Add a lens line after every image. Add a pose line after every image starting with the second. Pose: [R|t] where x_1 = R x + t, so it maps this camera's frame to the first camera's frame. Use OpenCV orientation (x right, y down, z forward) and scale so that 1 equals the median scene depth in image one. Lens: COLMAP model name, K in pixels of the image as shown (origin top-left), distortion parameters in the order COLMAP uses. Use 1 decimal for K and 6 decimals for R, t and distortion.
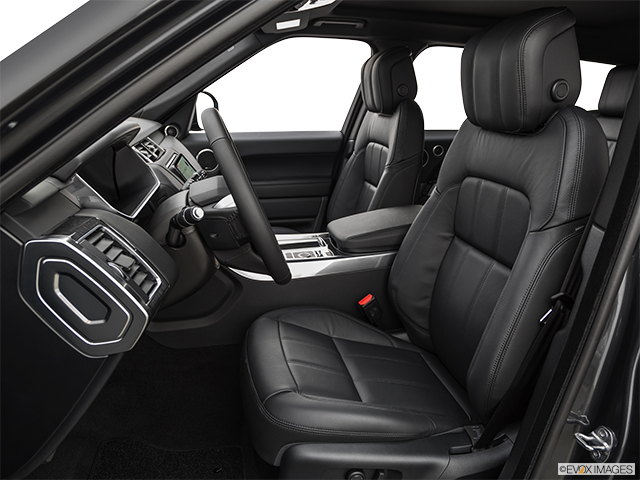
lens RADIAL K [[475.4, 0, 320.0], [0, 475.4, 240.0], [0, 0, 1]] dist [-0.010096, -0.002480]
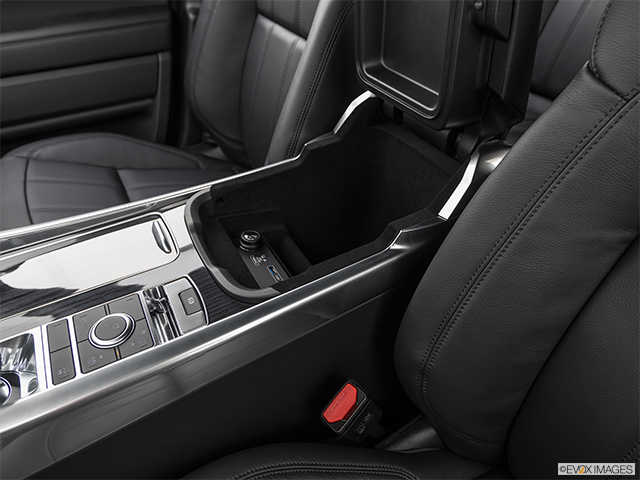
lens RADIAL K [[475.4, 0, 320.0], [0, 475.4, 240.0], [0, 0, 1]] dist [-0.010096, -0.002480]
pose [[0.953817, -0.180350, 0.240224, 0.013937], [0.077563, 0.920455, 0.383075, -0.111356], [-0.290203, -0.346751, 0.891934, 0.628602]]
